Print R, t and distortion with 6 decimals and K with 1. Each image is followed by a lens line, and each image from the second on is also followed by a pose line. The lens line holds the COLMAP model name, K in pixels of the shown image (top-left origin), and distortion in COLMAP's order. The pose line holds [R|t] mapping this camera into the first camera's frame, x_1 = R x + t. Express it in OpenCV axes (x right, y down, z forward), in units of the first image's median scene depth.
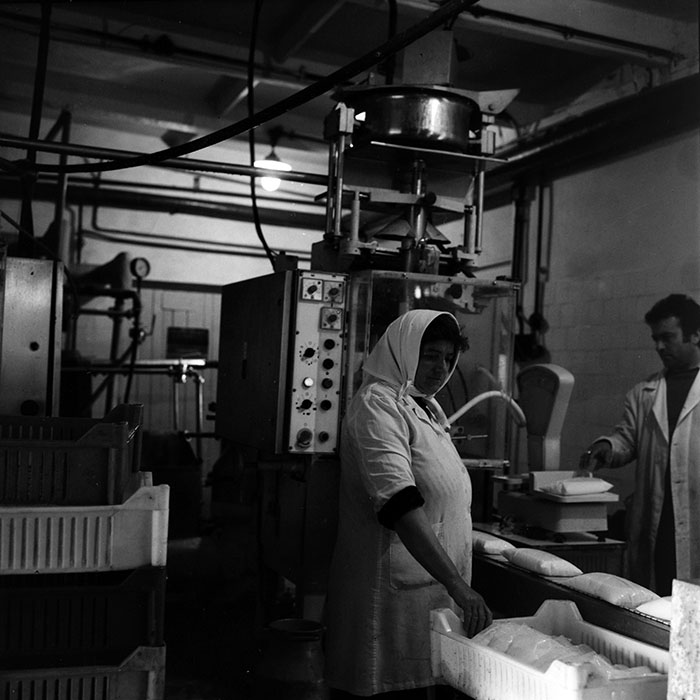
lens RADIAL K [[984.0, 0, 333.9], [0, 984.0, 362.4], [0, 0, 1]] dist [0.014657, 0.005511]
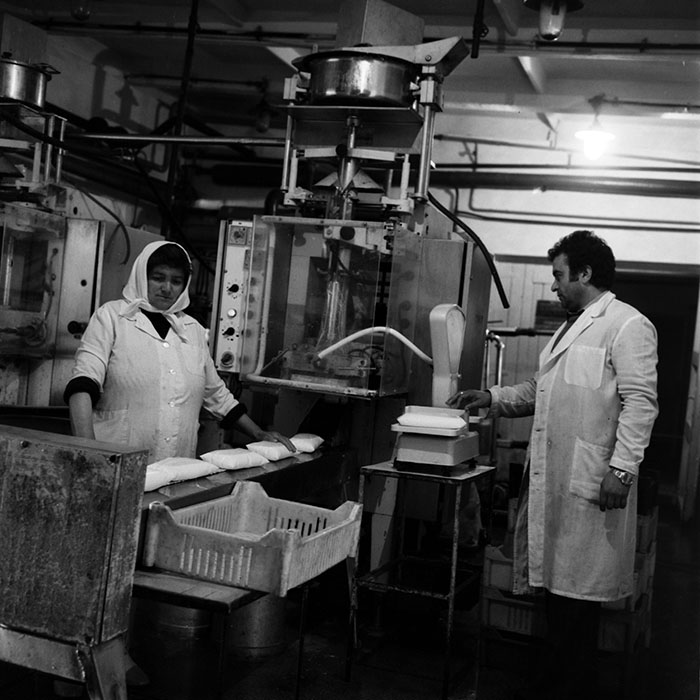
lens RADIAL K [[986.9, 0, 350.0], [0, 986.9, 350.0], [0, 0, 1]] dist [-0.146492, 1.102405]
pose [[0.773836, 0.040307, -0.632103, 0.789288], [-0.047540, 0.998854, 0.005493, 0.048472], [0.631600, 0.025799, 0.774865, 0.157526]]
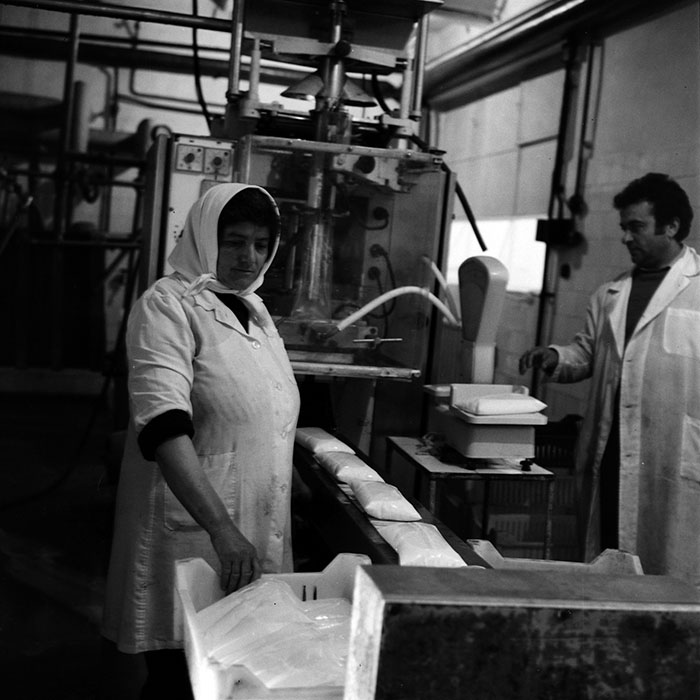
lens RADIAL K [[984.0, 0, 333.9], [0, 984.0, 362.4], [0, 0, 1]] dist [0.014657, 0.005511]
pose [[0.988067, 0.049167, -0.145964, 0.221817], [-0.030889, 0.991682, 0.124948, -0.009295], [0.150893, -0.118948, 0.981368, 0.161074]]
